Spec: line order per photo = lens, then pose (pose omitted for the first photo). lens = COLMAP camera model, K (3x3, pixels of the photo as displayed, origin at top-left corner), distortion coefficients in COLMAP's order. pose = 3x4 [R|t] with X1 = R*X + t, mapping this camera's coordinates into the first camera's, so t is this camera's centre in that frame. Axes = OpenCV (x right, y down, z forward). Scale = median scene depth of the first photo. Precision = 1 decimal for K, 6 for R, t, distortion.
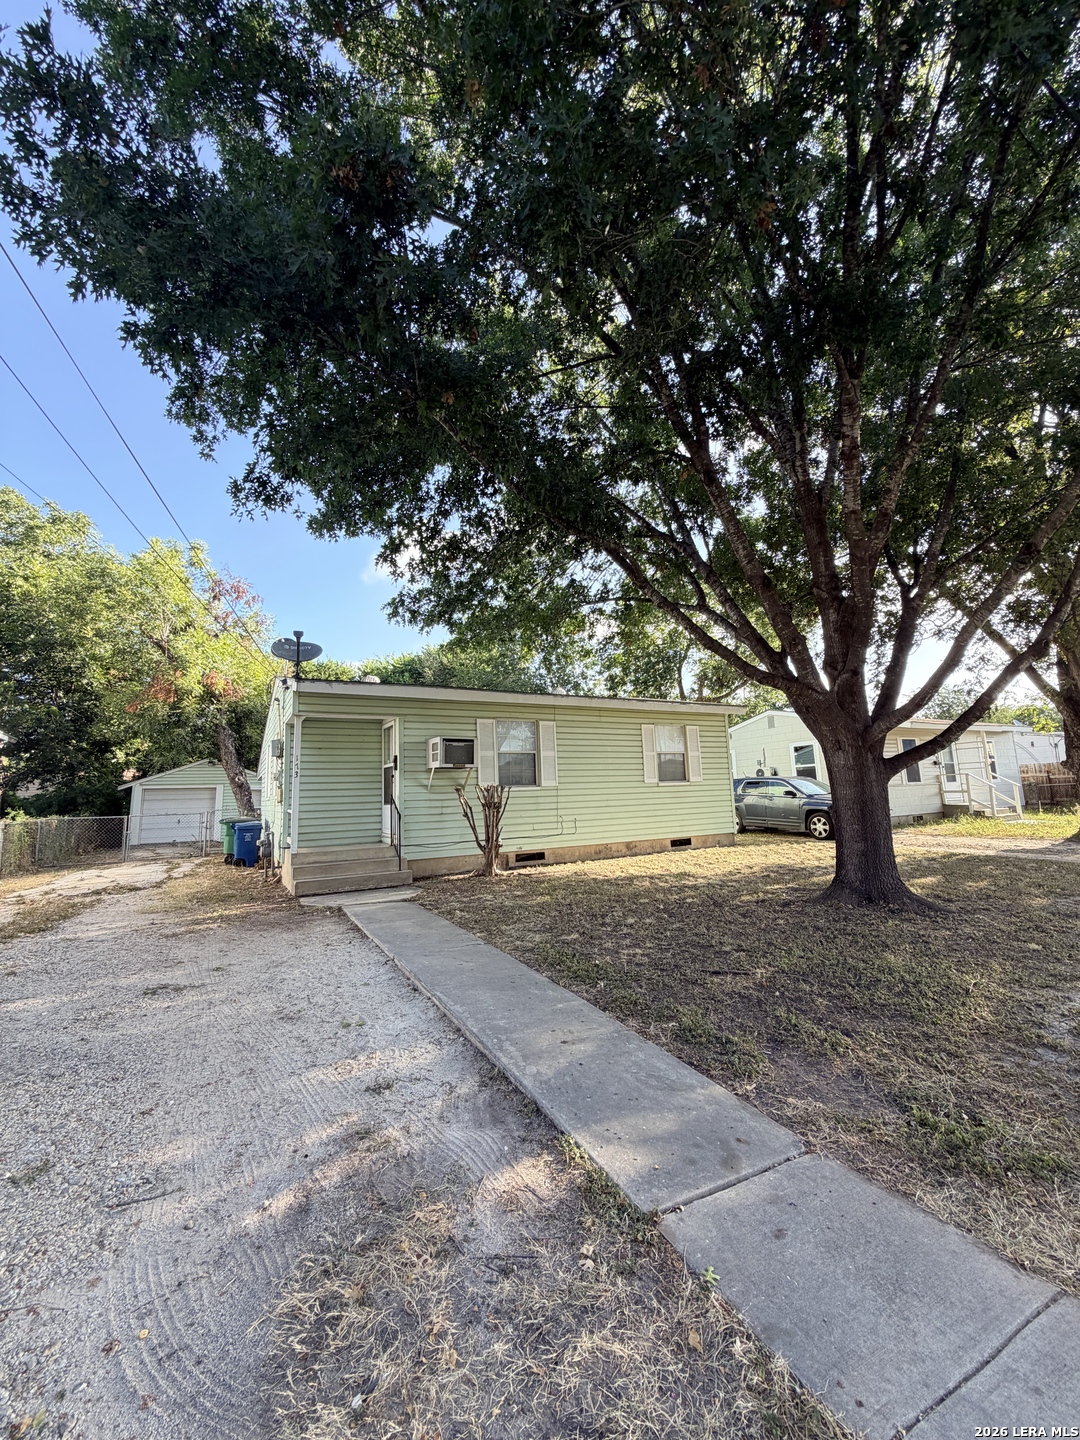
lens RADIAL K [[575.5, 0, 546.1], [0, 575.5, 716.7], [0, 0, 1]] dist [0.001652, -0.000098]
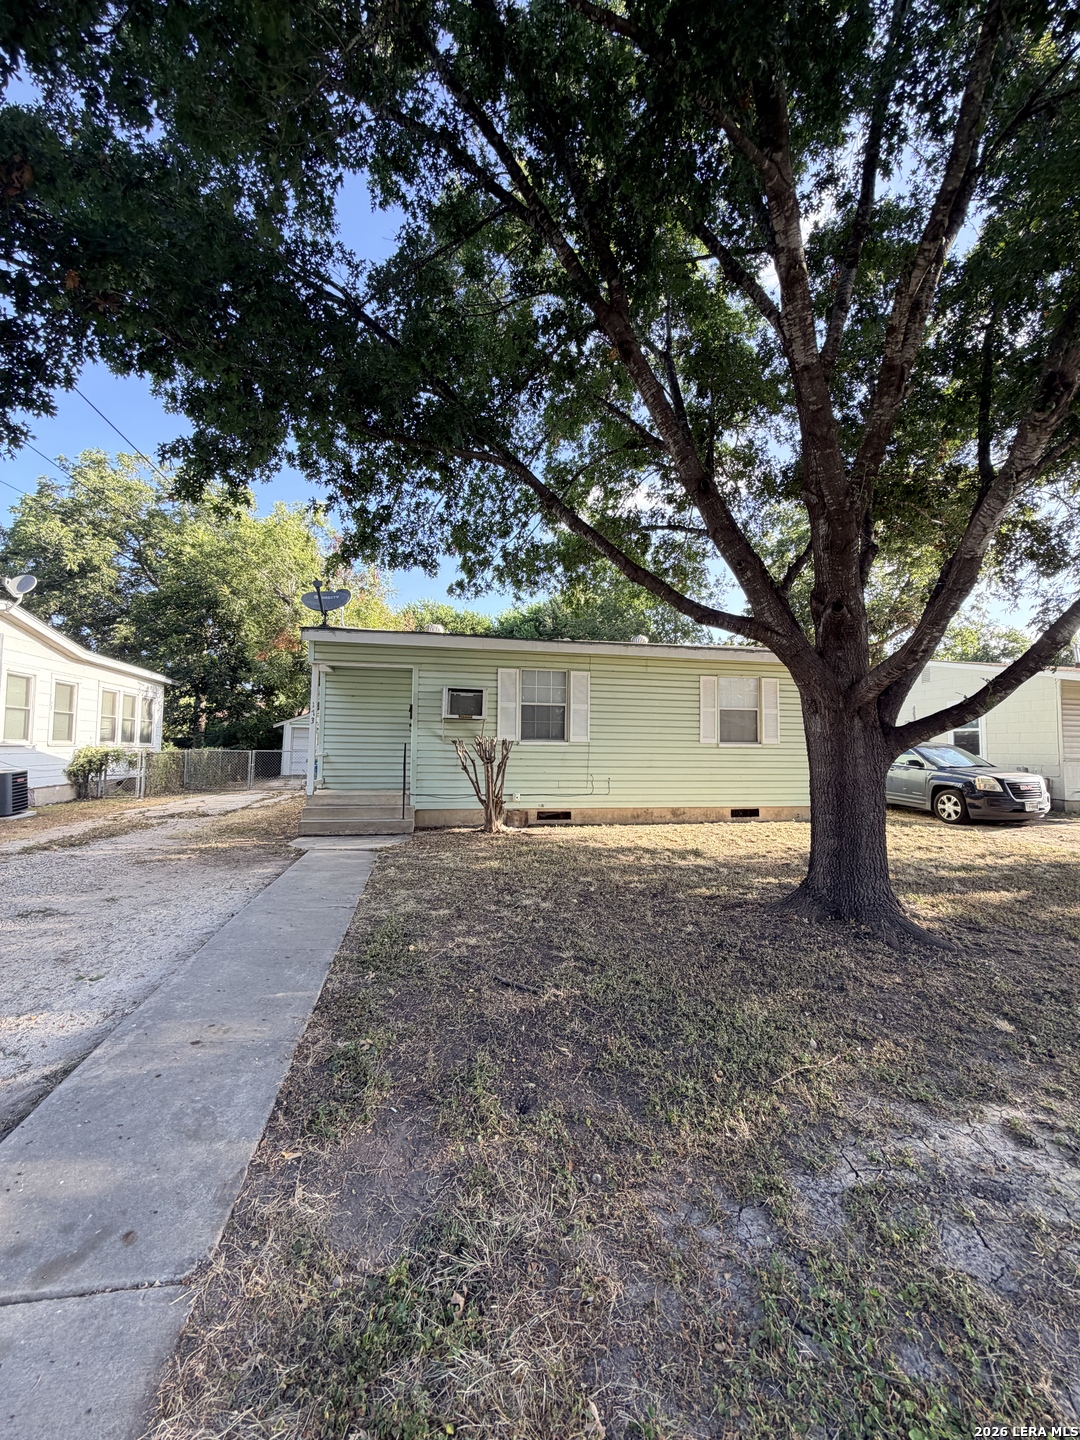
lens RADIAL K [[575.5, 0, 546.1], [0, 575.5, 716.7], [0, 0, 1]] dist [0.001652, -0.000098]
pose [[0.954271, 0.031563, -0.297272, 0.266281], [-0.005641, 0.996135, 0.087658, -0.000330], [0.298890, -0.081972, 0.950760, 0.128842]]
